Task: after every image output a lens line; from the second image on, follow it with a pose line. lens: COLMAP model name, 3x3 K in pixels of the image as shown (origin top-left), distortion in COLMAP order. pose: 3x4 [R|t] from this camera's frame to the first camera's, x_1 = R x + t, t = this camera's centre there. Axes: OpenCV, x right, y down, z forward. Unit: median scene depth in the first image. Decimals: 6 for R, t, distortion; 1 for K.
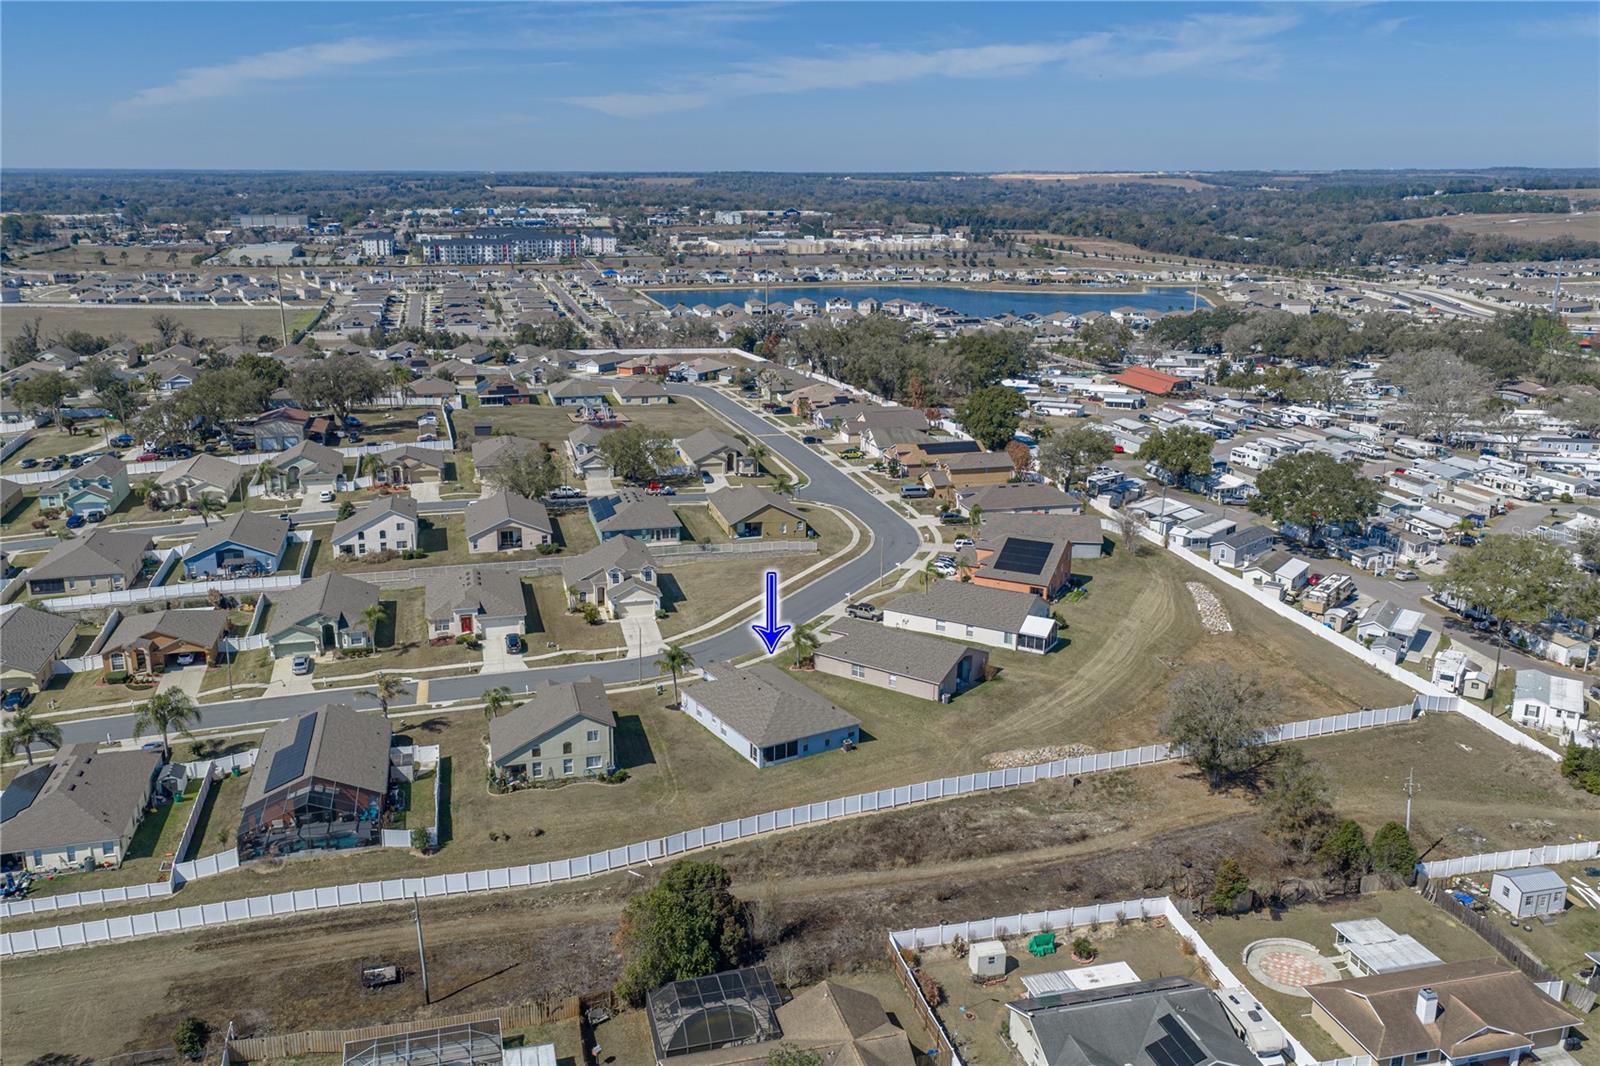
lens RADIAL K [[1342.2, 0, 800.0], [0, 1342.2, 533.0], [0, 0, 1]] dist [0.031854, 0.002789]
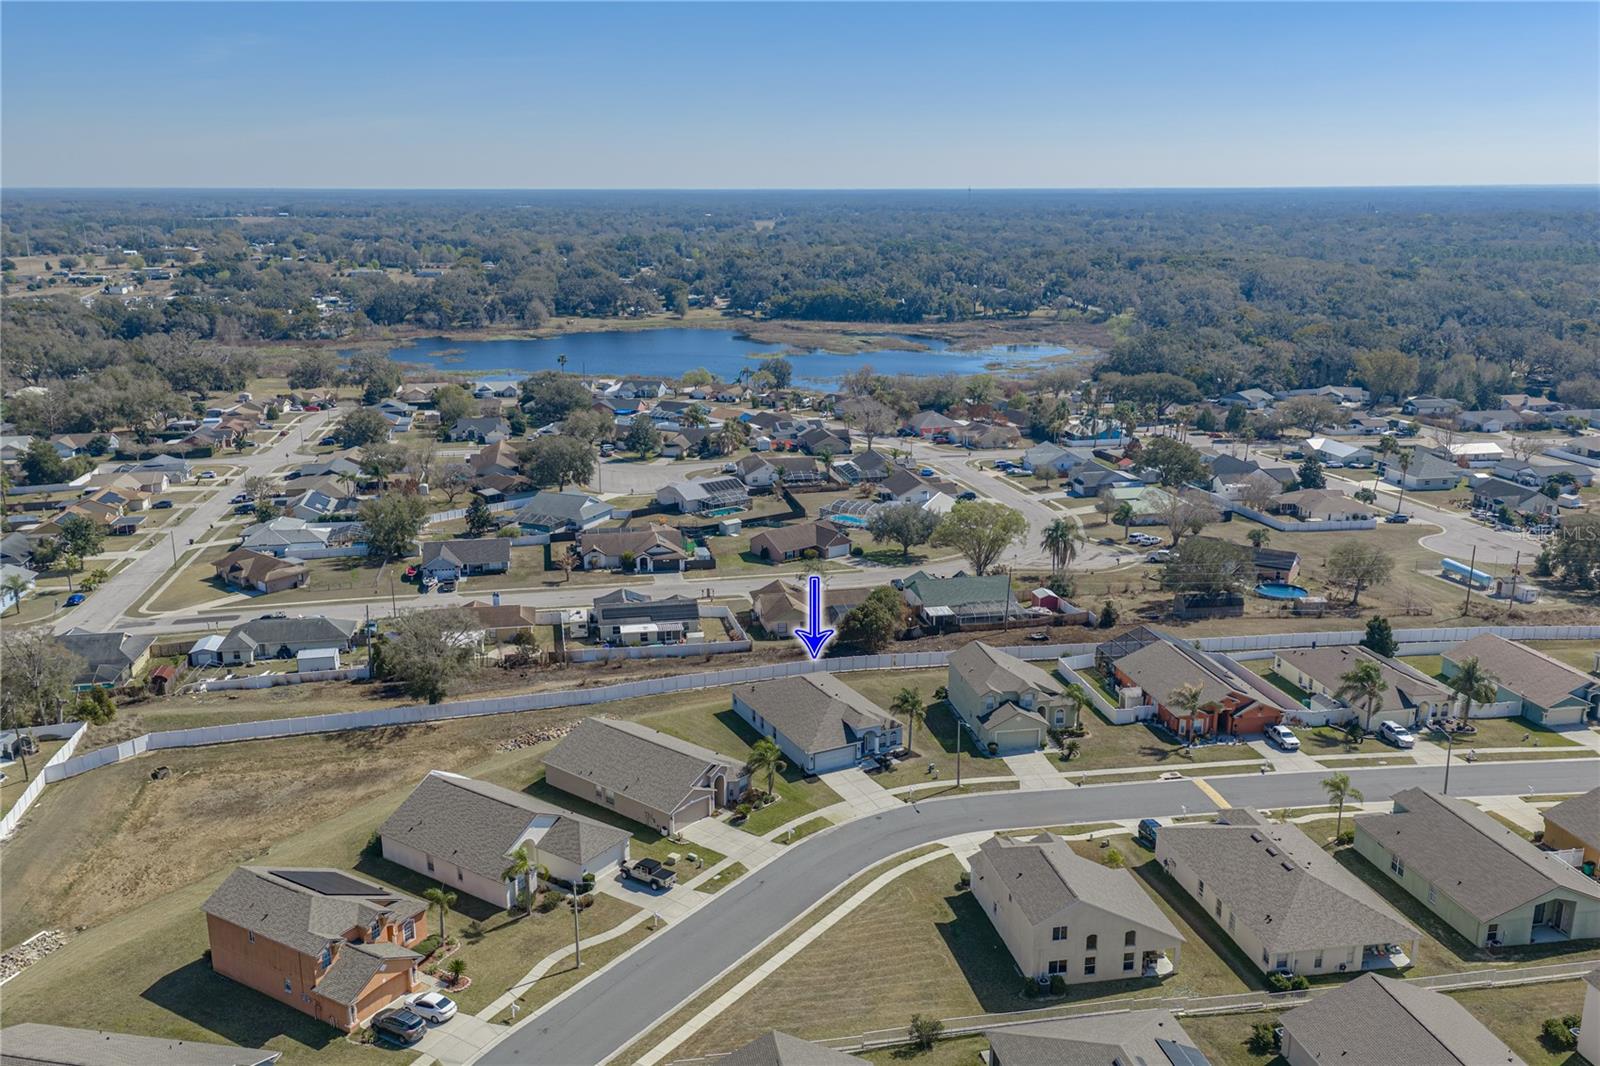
lens RADIAL K [[1304.8, 0, 800.0], [0, 1304.8, 533.0], [0, 0, 1]] dist [0.035078, -0.011840]
pose [[-0.997584, -0.018572, 0.066939, -0.062918], [0.017482, 0.865467, 0.500661, -0.395150], [-0.067232, 0.500621, -0.863052, 1.458793]]
